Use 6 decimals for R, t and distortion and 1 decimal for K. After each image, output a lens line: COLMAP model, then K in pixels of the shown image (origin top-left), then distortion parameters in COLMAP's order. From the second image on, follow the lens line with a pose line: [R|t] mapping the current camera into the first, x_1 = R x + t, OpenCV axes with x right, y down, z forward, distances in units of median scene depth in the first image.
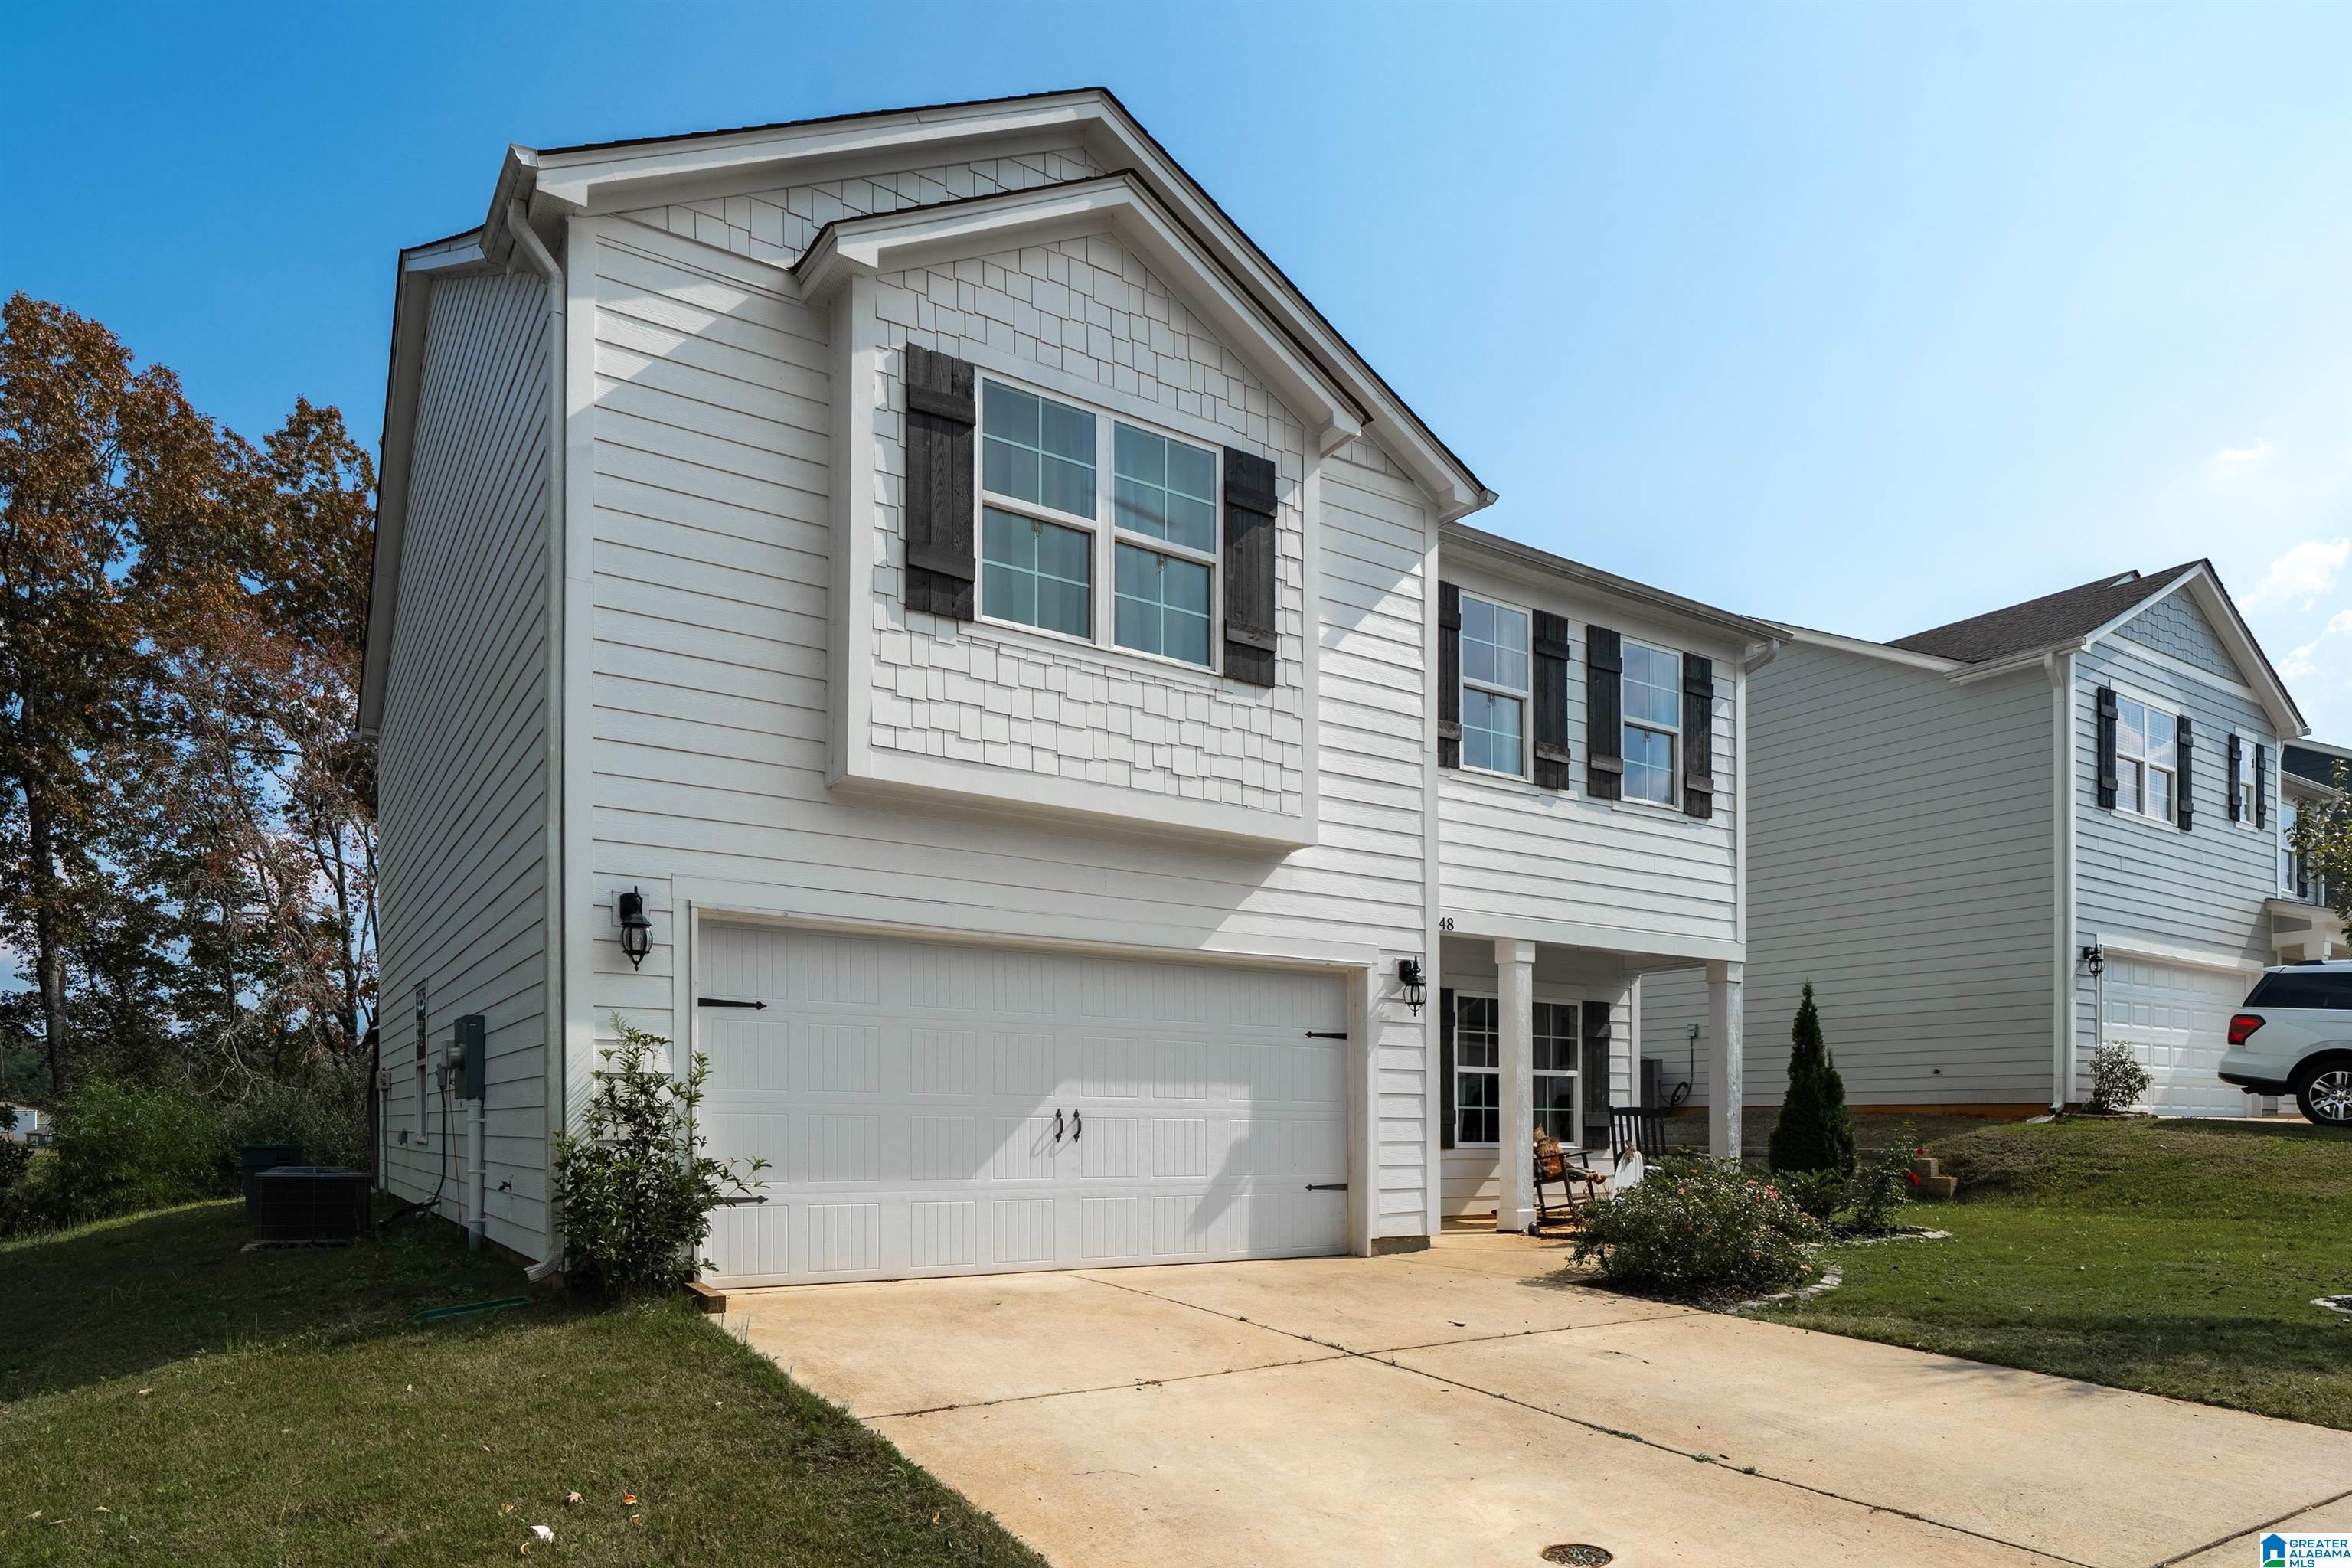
lens RADIAL K [[994.0, 0, 1176.0], [0, 994.0, 784.0], [0, 0, 1]] dist [0.001090, 0.000096]
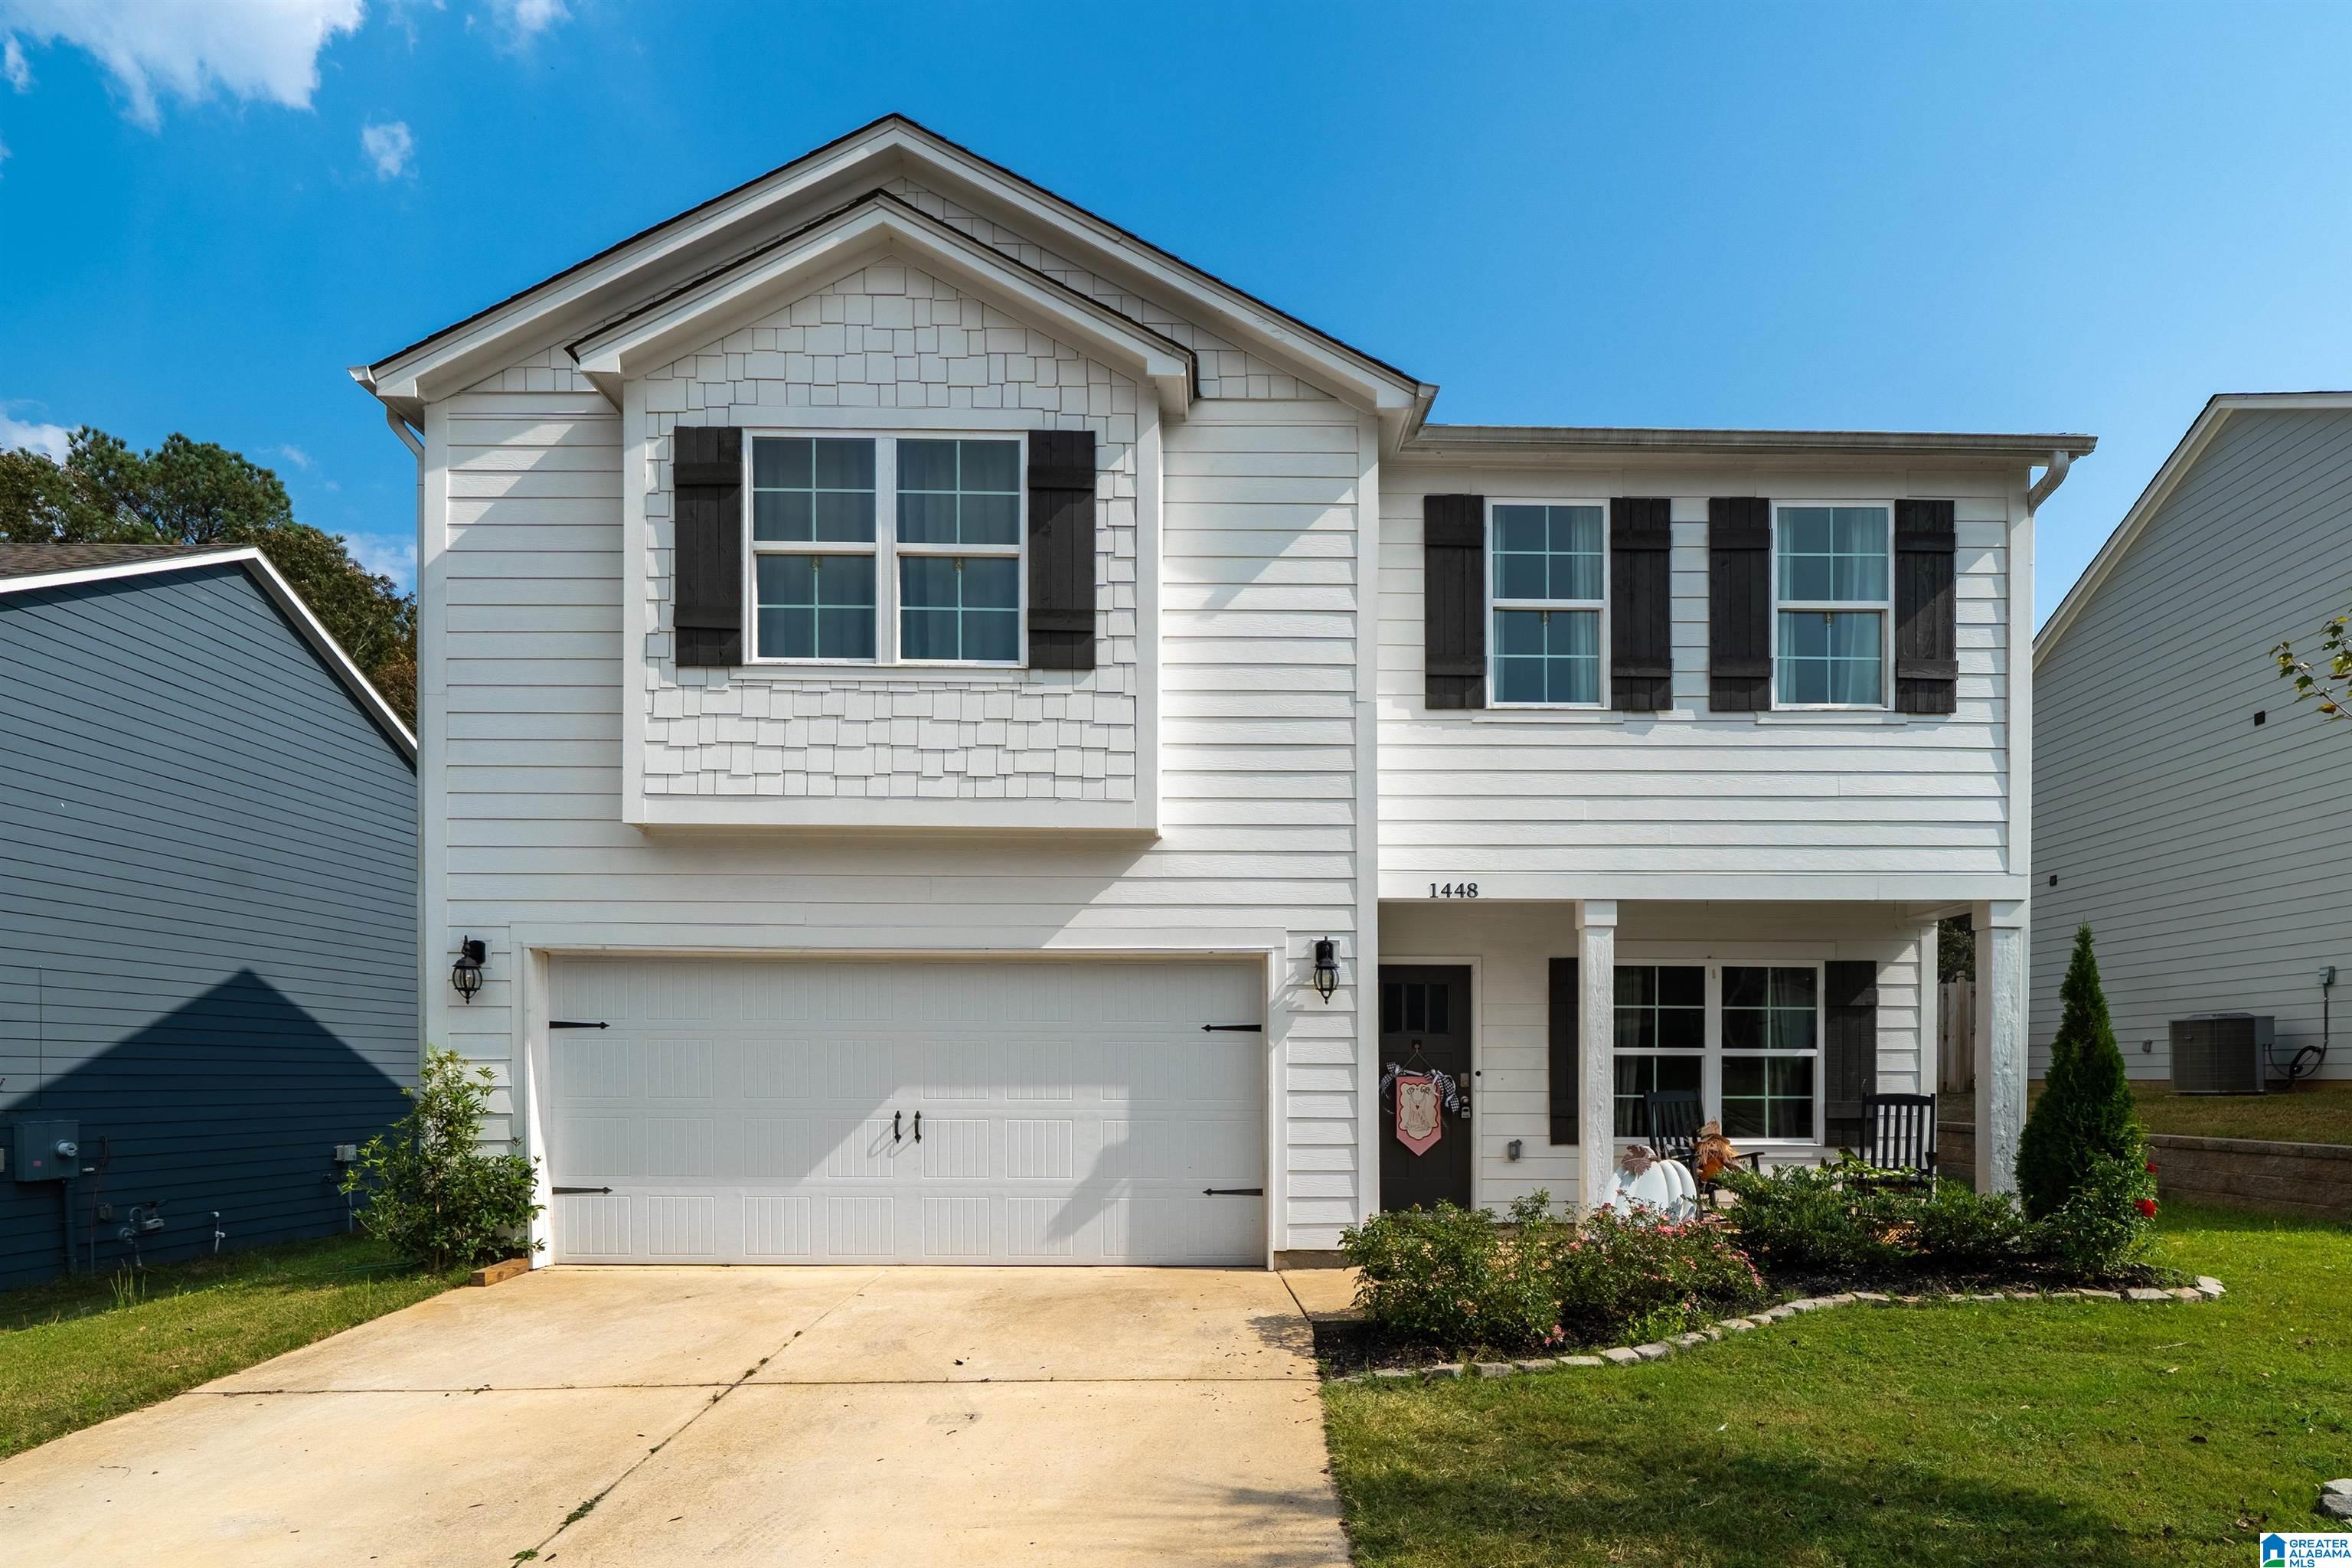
lens RADIAL K [[980.3, 0, 1186.1], [0, 980.3, 787.6], [0, 0, 1]] dist [-0.000480, -0.000068]
pose [[0.910558, -0.124199, -0.394282, 0.542615], [0.133066, 0.991095, -0.004892, 0.032079], [0.391378, -0.048011, 0.918977, 0.169950]]
